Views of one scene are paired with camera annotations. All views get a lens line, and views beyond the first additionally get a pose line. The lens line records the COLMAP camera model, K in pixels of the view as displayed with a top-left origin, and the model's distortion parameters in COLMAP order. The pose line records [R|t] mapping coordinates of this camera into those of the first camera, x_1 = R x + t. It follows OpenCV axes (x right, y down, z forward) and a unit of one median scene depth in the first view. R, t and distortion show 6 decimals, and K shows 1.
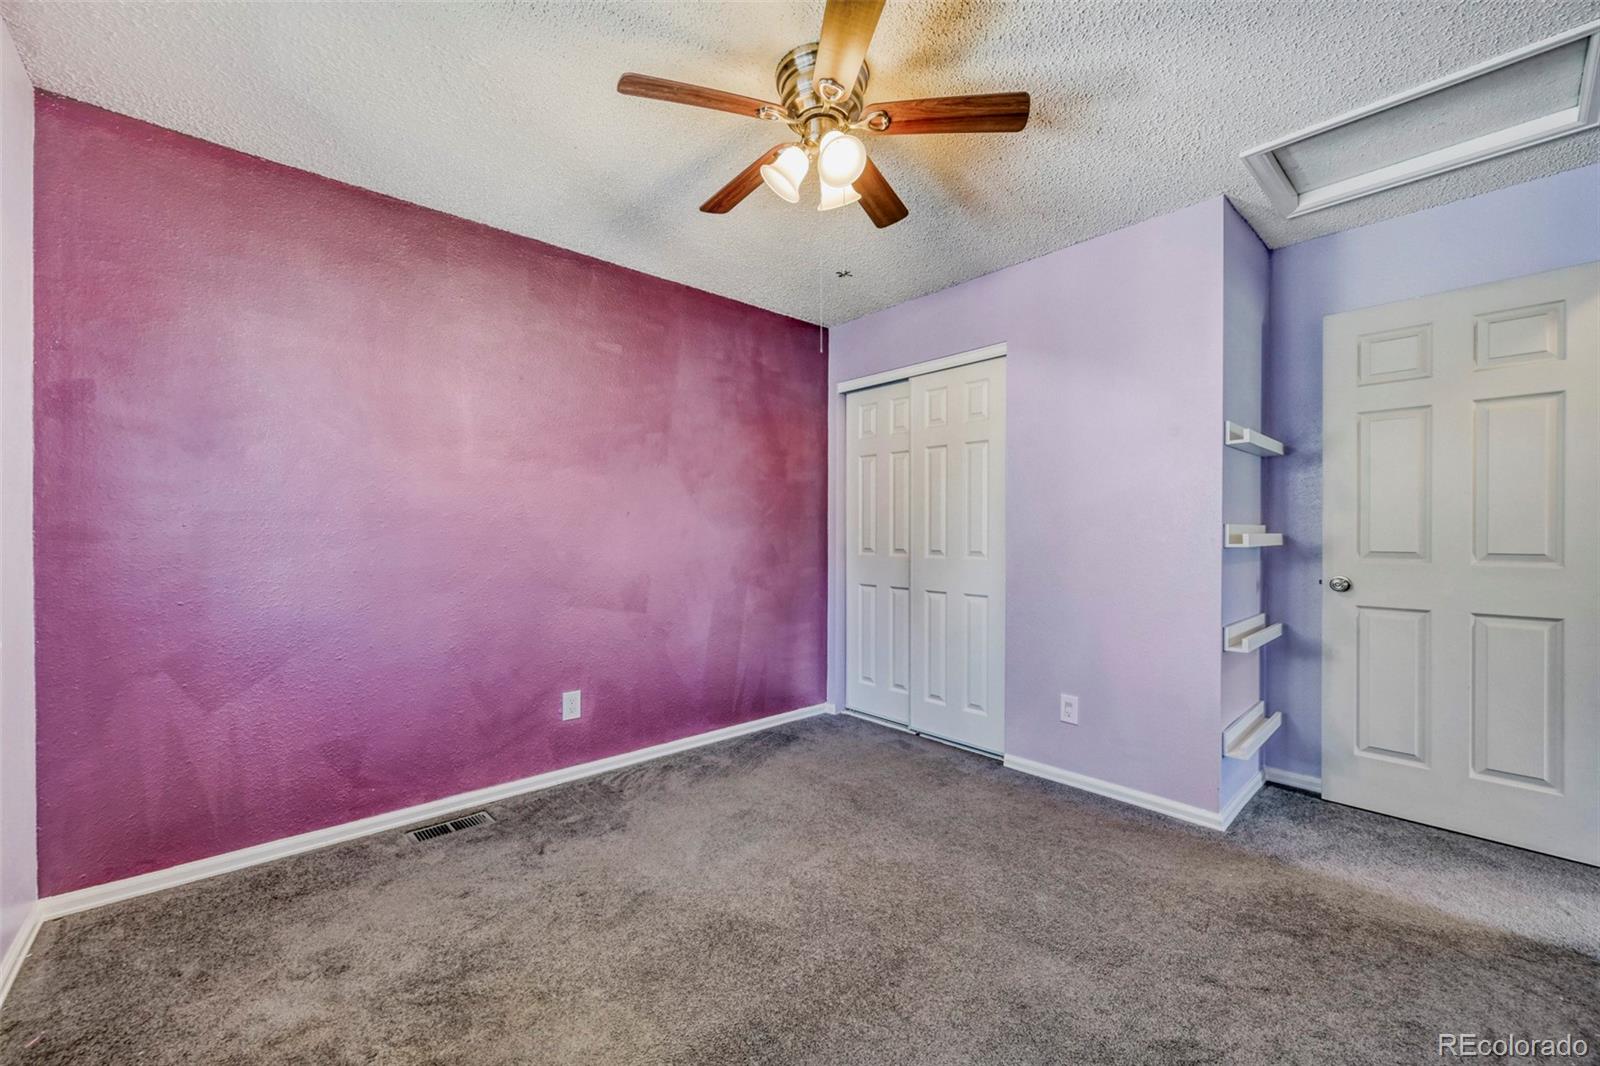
lens RADIAL K [[643.3, 0, 799.9], [0, 643.3, 527.1], [0, 0, 1]] dist [-0.000533, 0.000825]
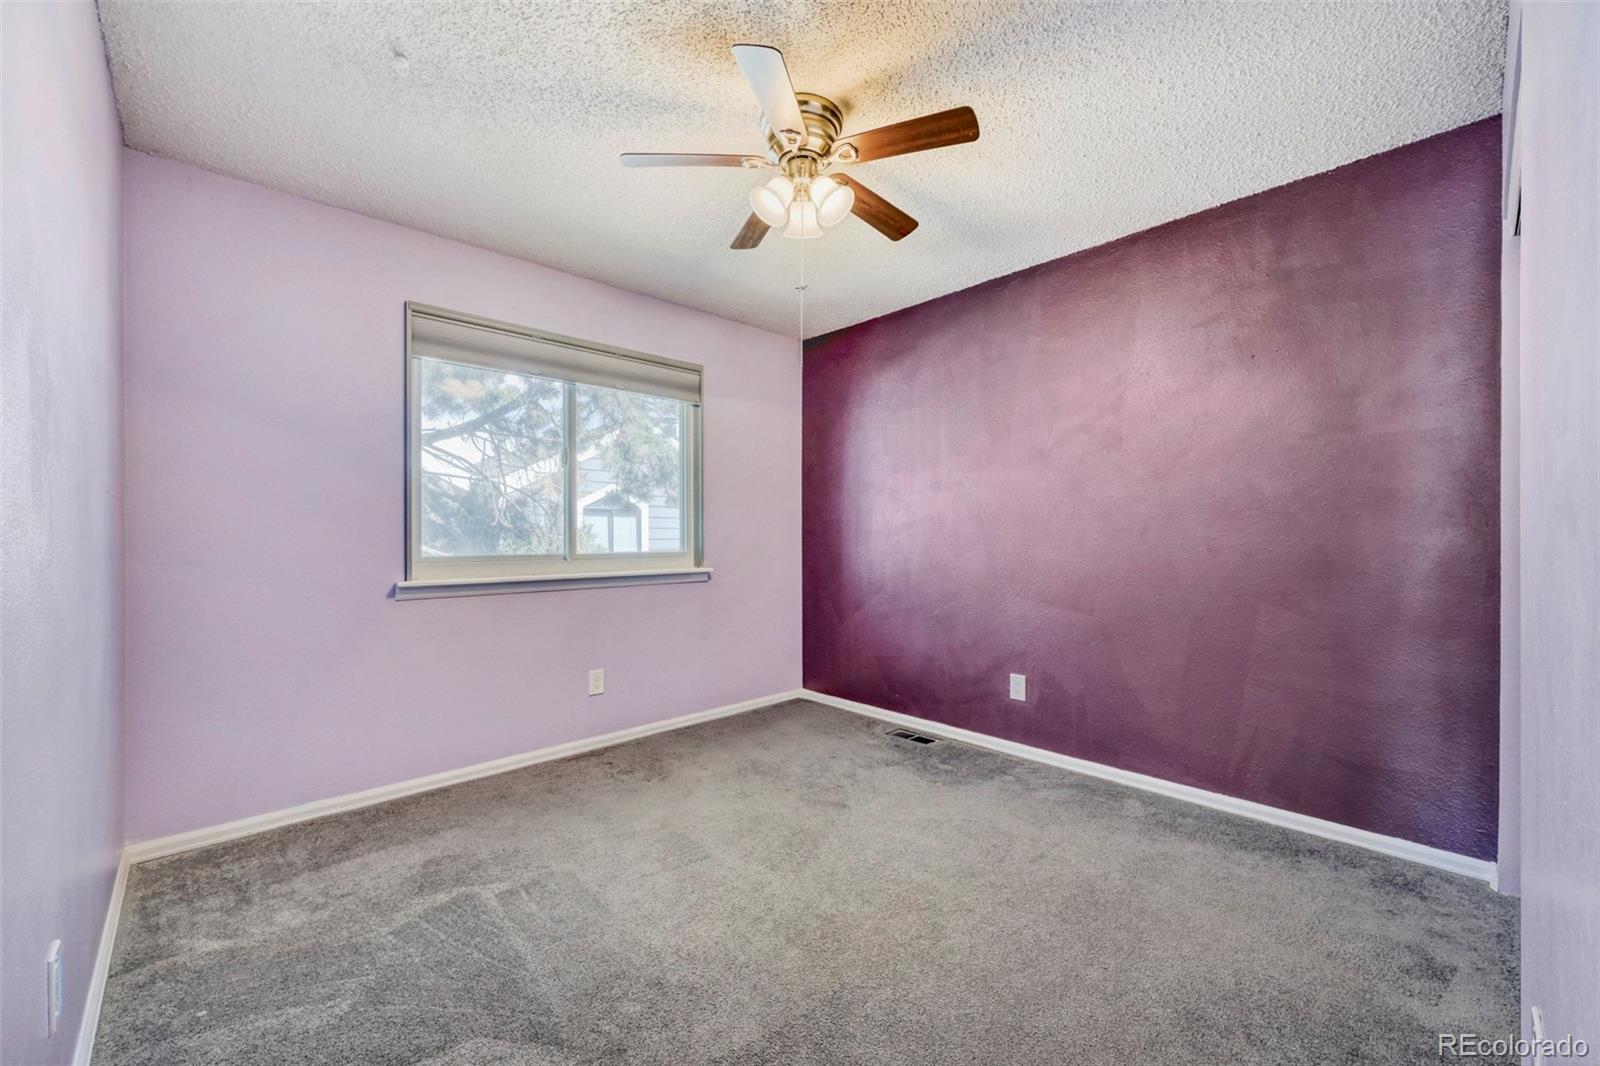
lens RADIAL K [[643.3, 0, 798.3], [0, 643.3, 533.4], [0, 0, 1]] dist [-0.000533, 0.000825]
pose [[0.006653, -0.004076, -0.999970, 0.739528], [0.010871, 0.999933, -0.004003, 0.015550], [0.999919, -0.010844, 0.006697, 0.624915]]
